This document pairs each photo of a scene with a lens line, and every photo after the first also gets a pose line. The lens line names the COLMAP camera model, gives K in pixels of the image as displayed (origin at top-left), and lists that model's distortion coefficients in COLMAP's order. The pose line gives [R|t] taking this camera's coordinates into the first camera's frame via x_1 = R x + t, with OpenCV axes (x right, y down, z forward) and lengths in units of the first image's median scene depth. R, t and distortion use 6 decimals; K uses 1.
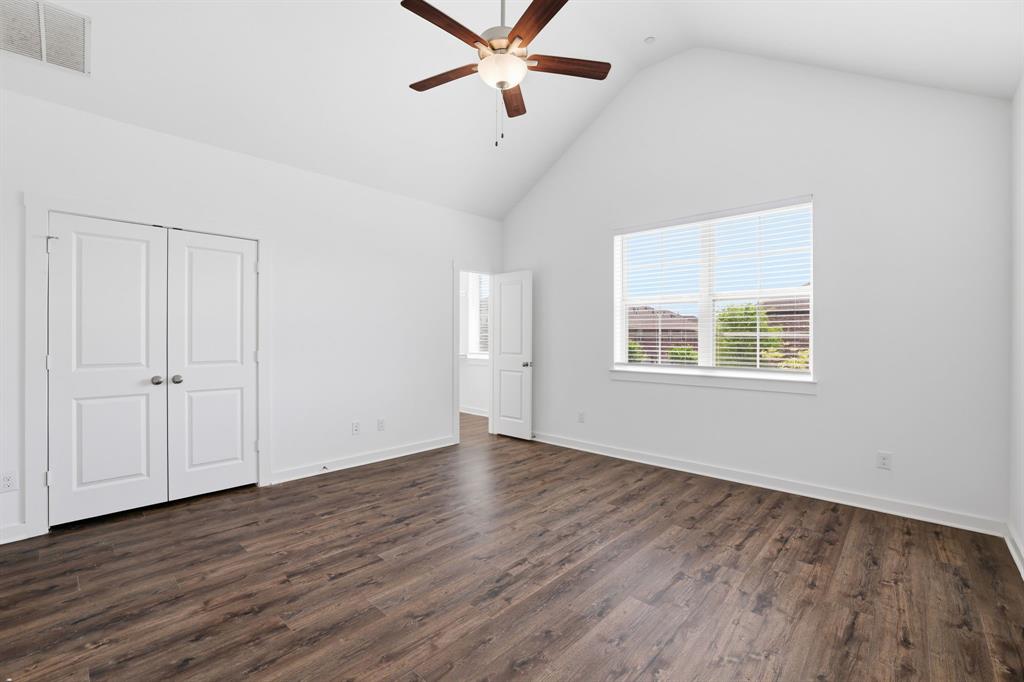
lens RADIAL K [[442.0, 0, 515.1], [0, 442.0, 338.2], [0, 0, 1]] dist [-0.052928, 0.015959]
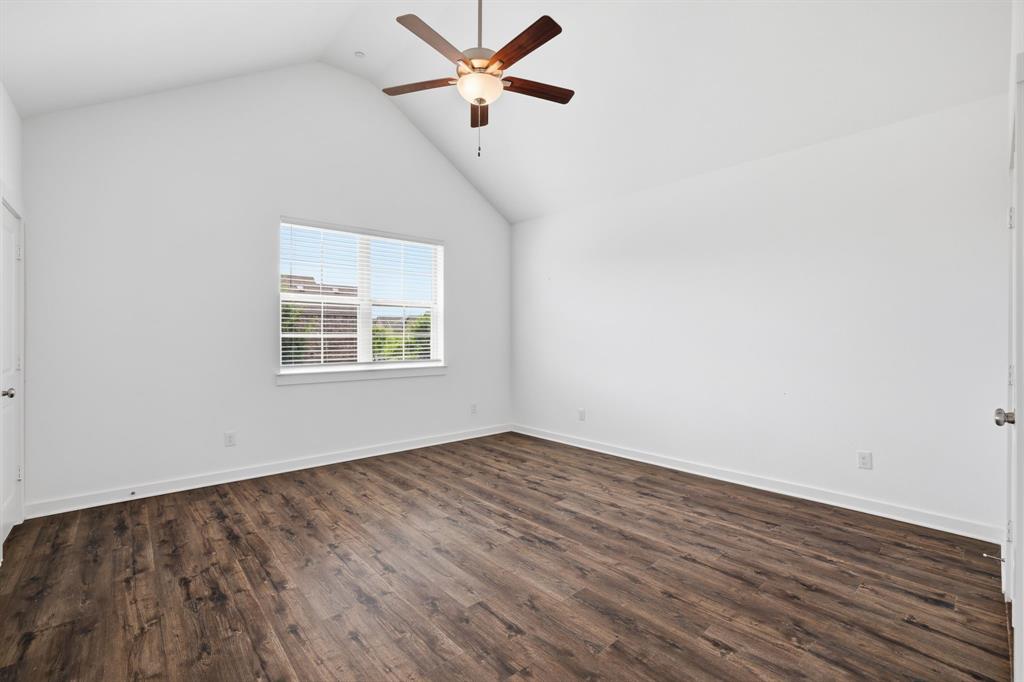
lens RADIAL K [[442.0, 0, 515.1], [0, 442.0, 338.2], [0, 0, 1]] dist [-0.052928, 0.015959]
pose [[0.093062, -0.007460, 0.995632, -0.909887], [0.002634, 0.999970, 0.007246, -0.008414], [-0.995657, 0.001948, 0.093078, 0.682153]]
